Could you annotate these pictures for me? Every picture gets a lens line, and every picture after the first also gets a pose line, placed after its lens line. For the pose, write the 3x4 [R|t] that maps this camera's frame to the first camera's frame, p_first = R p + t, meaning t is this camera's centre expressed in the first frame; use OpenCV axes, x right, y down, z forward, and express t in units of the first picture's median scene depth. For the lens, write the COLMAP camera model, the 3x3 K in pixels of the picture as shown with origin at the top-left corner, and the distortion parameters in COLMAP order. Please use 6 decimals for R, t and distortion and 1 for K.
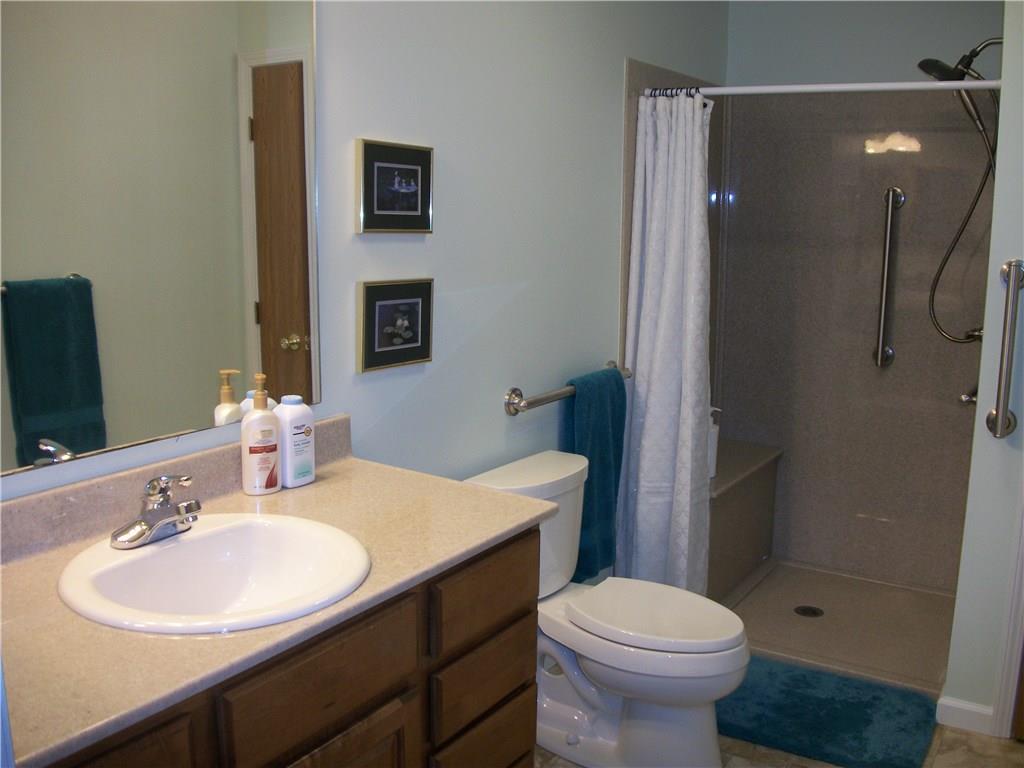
lens RADIAL K [[979.9, 0, 512.5], [0, 979.9, 387.1], [0, 0, 1]] dist [-0.114708, 0.000000]
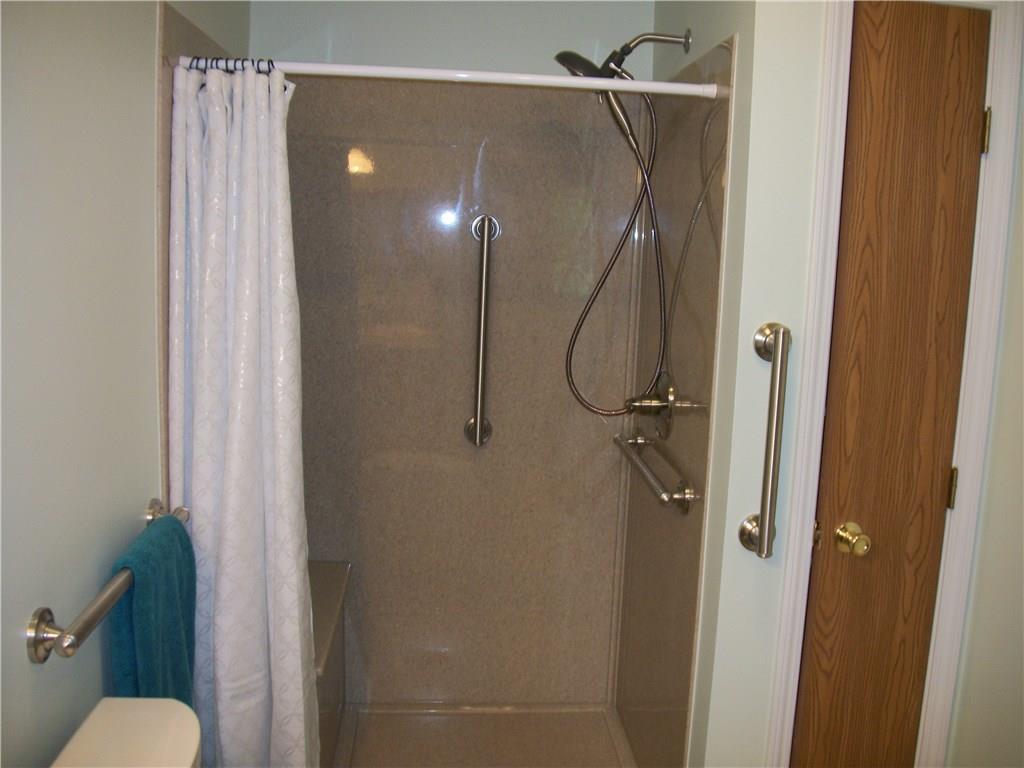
lens RADIAL K [[979.9, 0, 514.1], [0, 979.9, 376.5], [0, 0, 1]] dist [-0.114708, 0.000000]
pose [[0.783800, -0.074261, 0.616558, -0.088648], [0.086119, 0.996229, 0.010512, -0.092525], [-0.615013, 0.044858, 0.787240, 0.400198]]
